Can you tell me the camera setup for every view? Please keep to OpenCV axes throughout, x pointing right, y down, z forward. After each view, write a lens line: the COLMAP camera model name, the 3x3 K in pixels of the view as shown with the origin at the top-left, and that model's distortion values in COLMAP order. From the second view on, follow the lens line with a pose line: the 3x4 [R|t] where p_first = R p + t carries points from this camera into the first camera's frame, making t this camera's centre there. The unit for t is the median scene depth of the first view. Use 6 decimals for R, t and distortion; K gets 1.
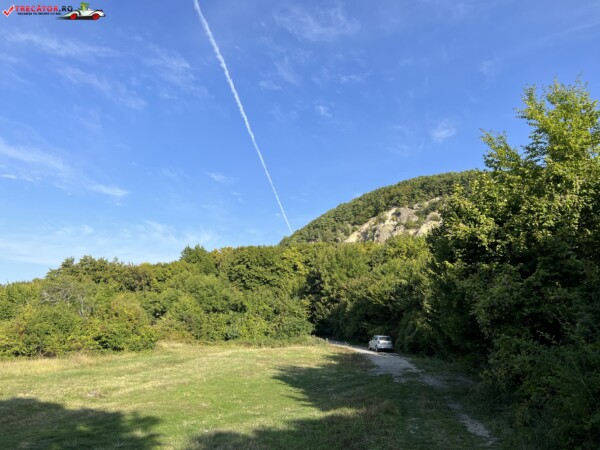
lens RADIAL K [[450.1, 0, 300.0], [0, 450.1, 225.0], [0, 0, 1]] dist [0.072122, -0.096391]
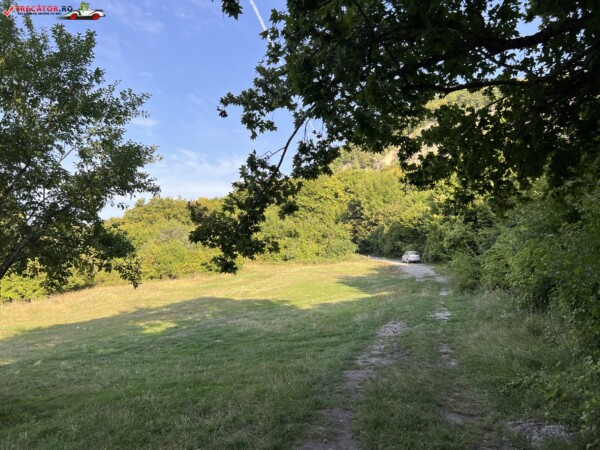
lens RADIAL K [[450.1, 0, 300.0], [0, 450.1, 225.0], [0, 0, 1]] dist [0.072122, -0.096391]
pose [[0.994628, -0.059200, -0.084912, -0.015088], [0.073140, 0.982410, 0.171814, -0.047548], [0.073248, -0.177102, 0.981463, -0.176542]]
